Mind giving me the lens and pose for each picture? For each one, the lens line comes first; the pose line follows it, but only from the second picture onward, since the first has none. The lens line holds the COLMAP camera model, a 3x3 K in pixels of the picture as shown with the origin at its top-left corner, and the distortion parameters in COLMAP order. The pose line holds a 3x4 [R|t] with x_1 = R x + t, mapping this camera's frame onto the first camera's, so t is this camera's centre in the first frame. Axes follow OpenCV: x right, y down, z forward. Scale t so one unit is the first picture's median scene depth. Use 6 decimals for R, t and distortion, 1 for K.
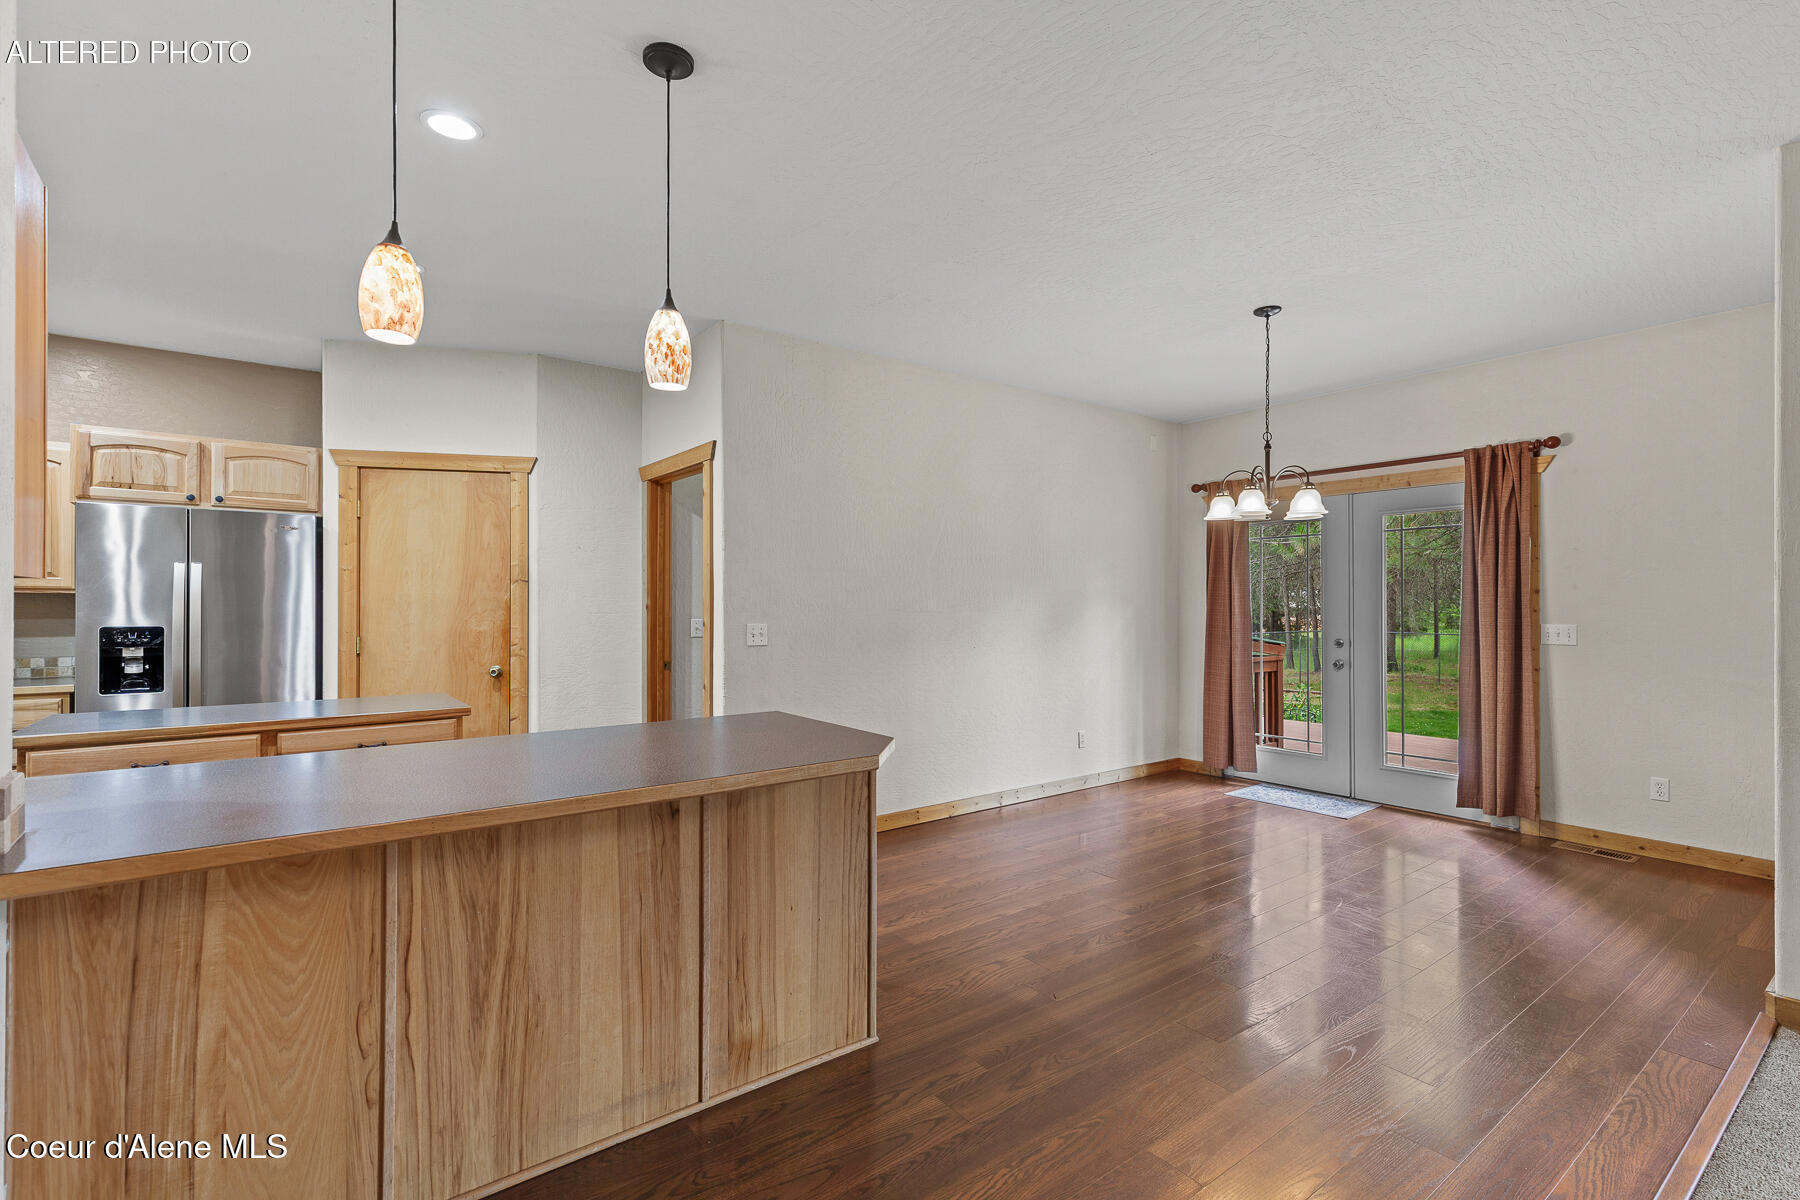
lens RADIAL K [[812.9, 0, 906.9], [0, 812.9, 599.6], [0, 0, 1]] dist [0.001819, -0.000280]
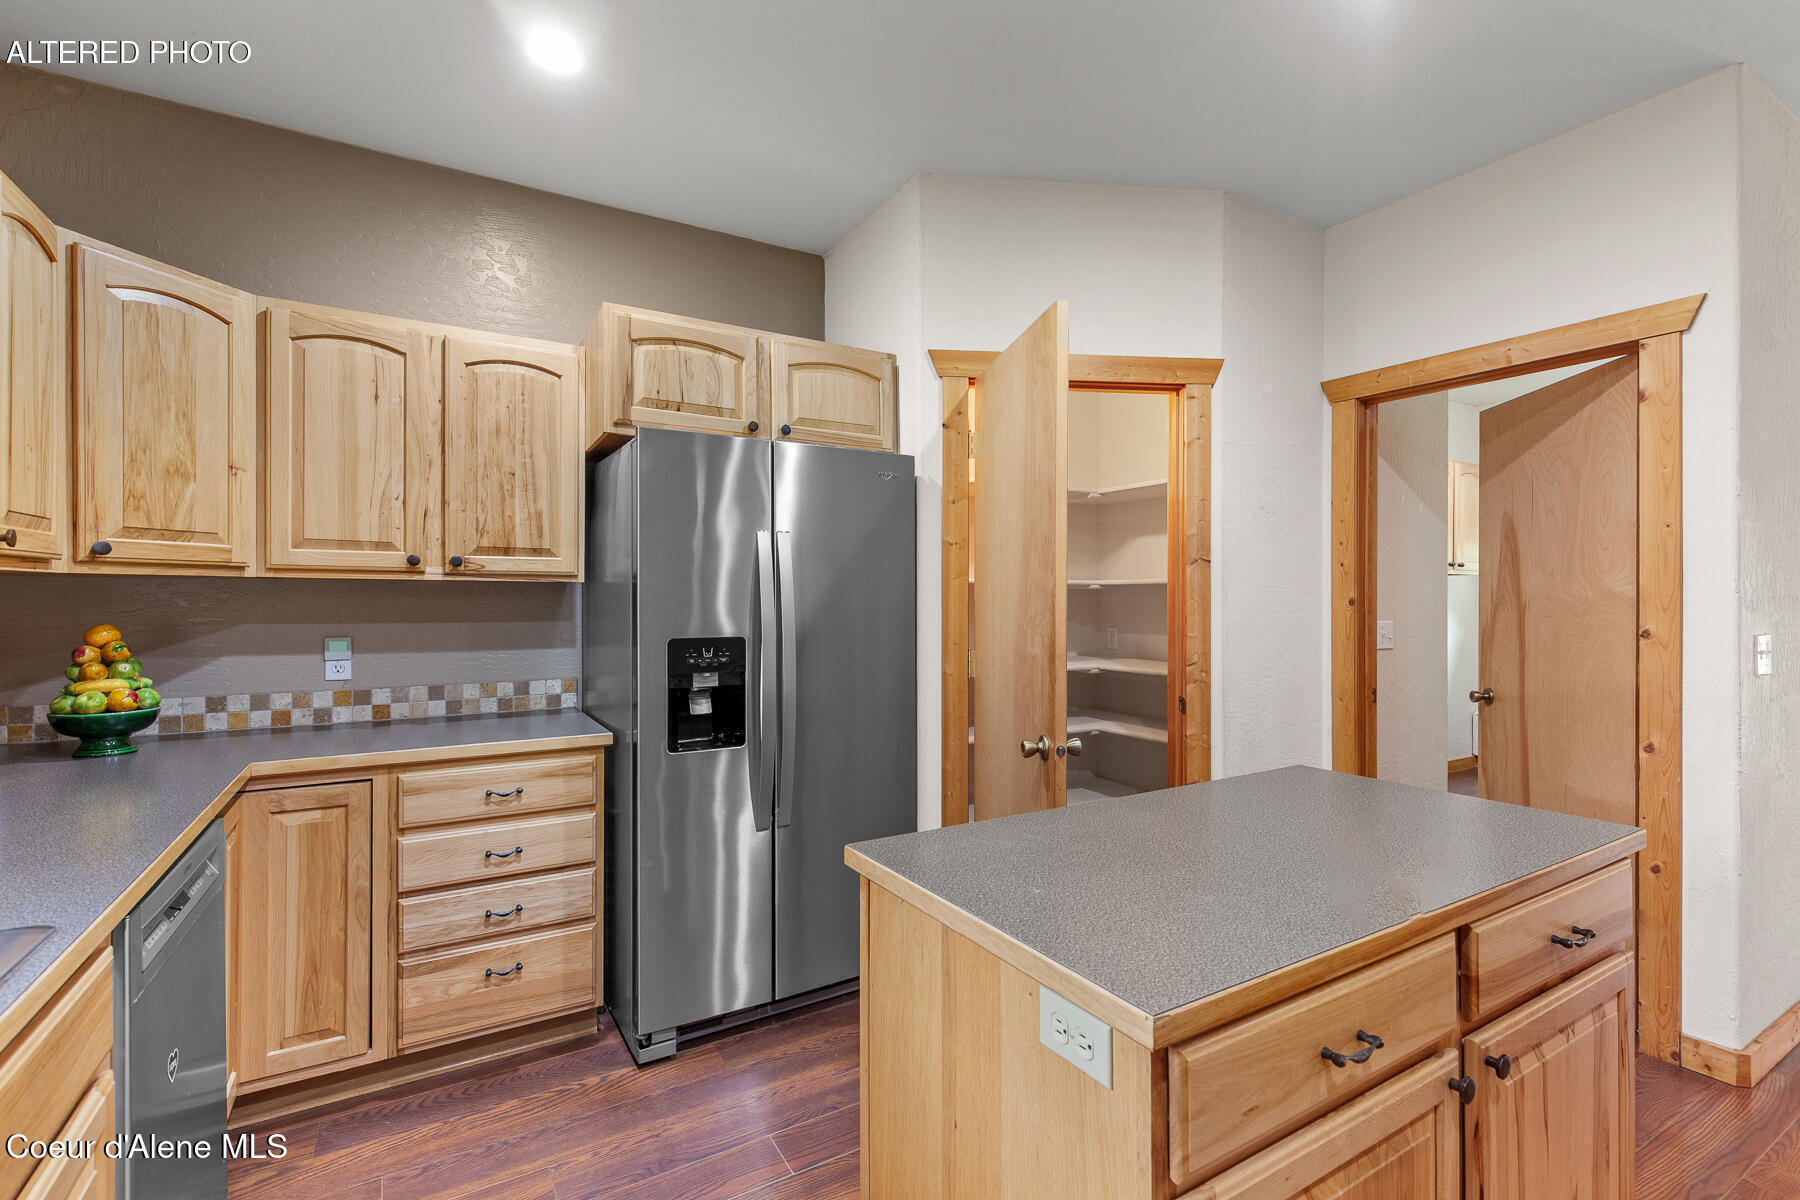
lens RADIAL K [[812.9, 0, 899.3], [0, 812.9, 600.6], [0, 0, 1]] dist [0.001819, -0.000280]
pose [[0.994071, -0.000755, -0.108731, -0.728965], [0.001989, 0.999935, 0.011248, -0.000376], [0.108716, -0.011398, 0.994008, 0.412908]]
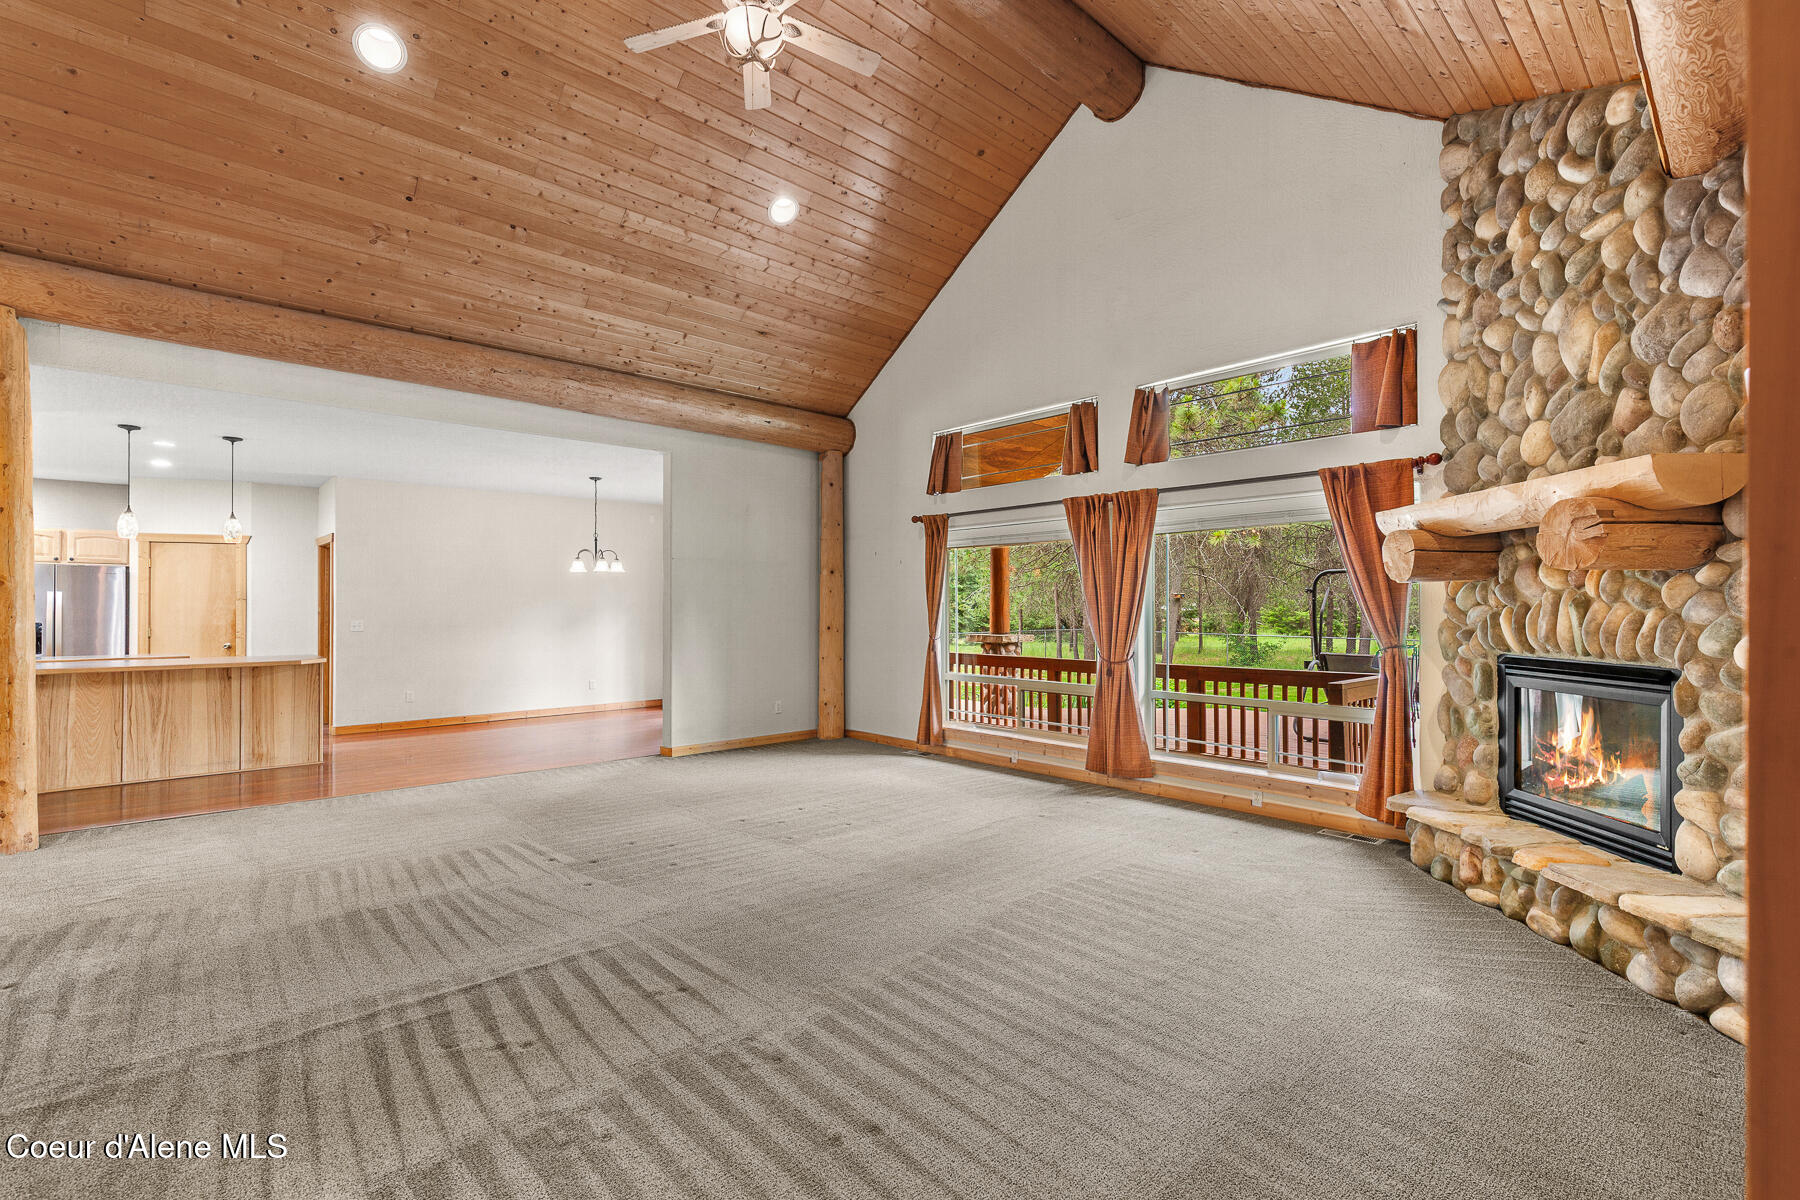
lens RADIAL K [[812.9, 0, 916.2], [0, 812.9, 603.0], [0, 0, 1]] dist [0.001819, -0.000280]
pose [[0.994245, 0.004040, 0.107057, 1.094288], [-0.004011, 0.999992, -0.000488, -0.023361], [-0.107058, 0.000056, 0.994253, -1.318150]]
